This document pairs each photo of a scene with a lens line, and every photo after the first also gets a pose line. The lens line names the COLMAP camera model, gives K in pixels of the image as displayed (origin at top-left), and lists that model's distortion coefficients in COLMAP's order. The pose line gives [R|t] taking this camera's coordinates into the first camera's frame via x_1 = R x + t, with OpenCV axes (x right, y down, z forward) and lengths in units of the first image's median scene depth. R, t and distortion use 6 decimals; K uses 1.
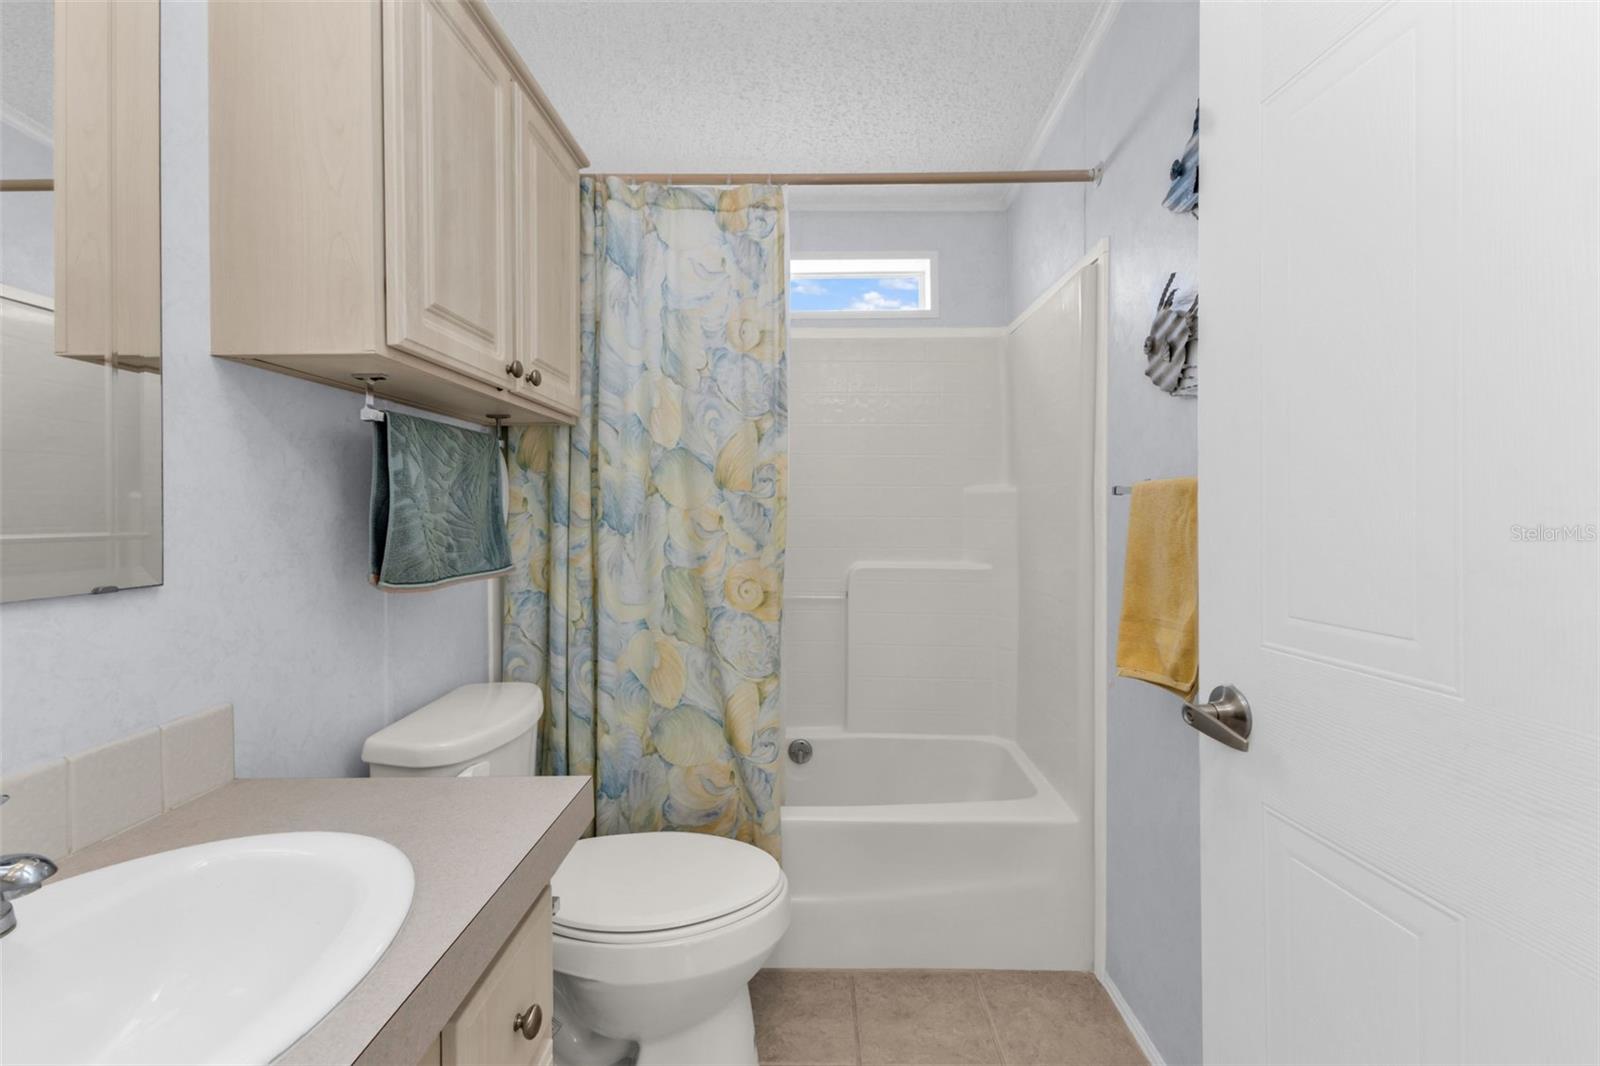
lens RADIAL K [[684.6, 0, 782.2], [0, 684.6, 504.5], [0, 0, 1]] dist [0.013470, -0.004272]
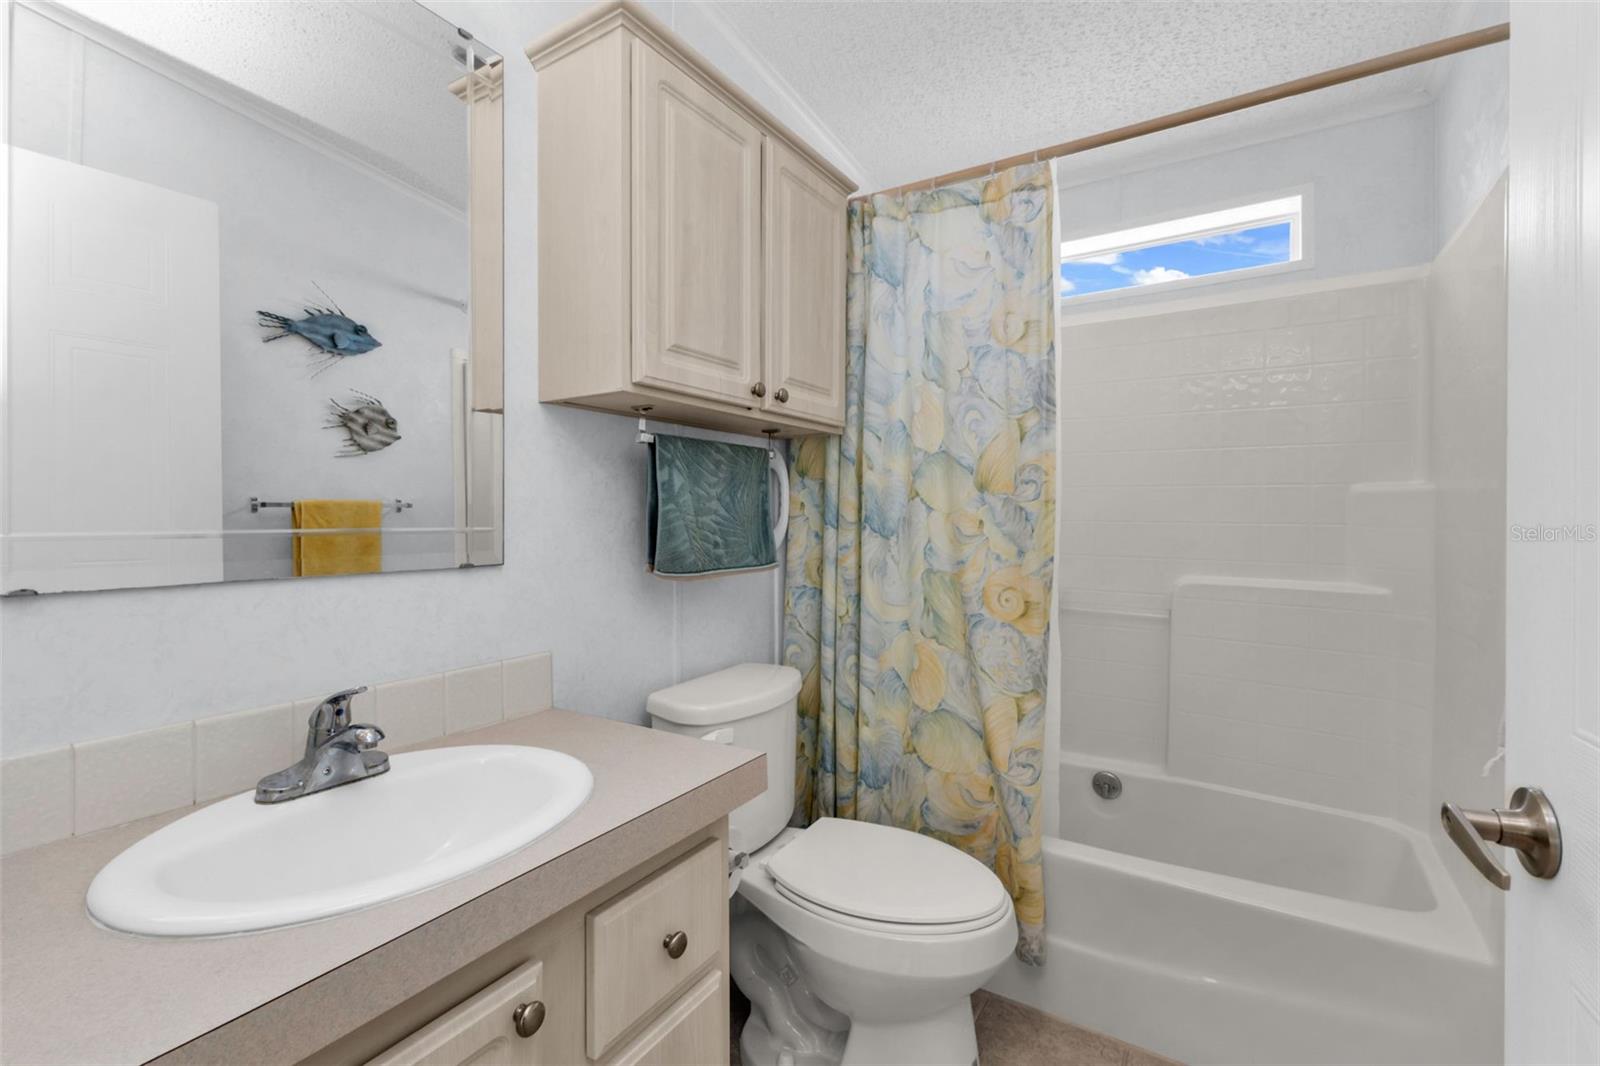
lens RADIAL K [[684.6, 0, 800.8], [0, 684.6, 510.2], [0, 0, 1]] dist [0.013470, -0.004272]
pose [[0.858707, 0.000754, -0.512467, 0.190514], [0.000921, 0.999995, 0.003014, -0.000313], [0.512467, -0.003060, 0.858702, 0.041838]]
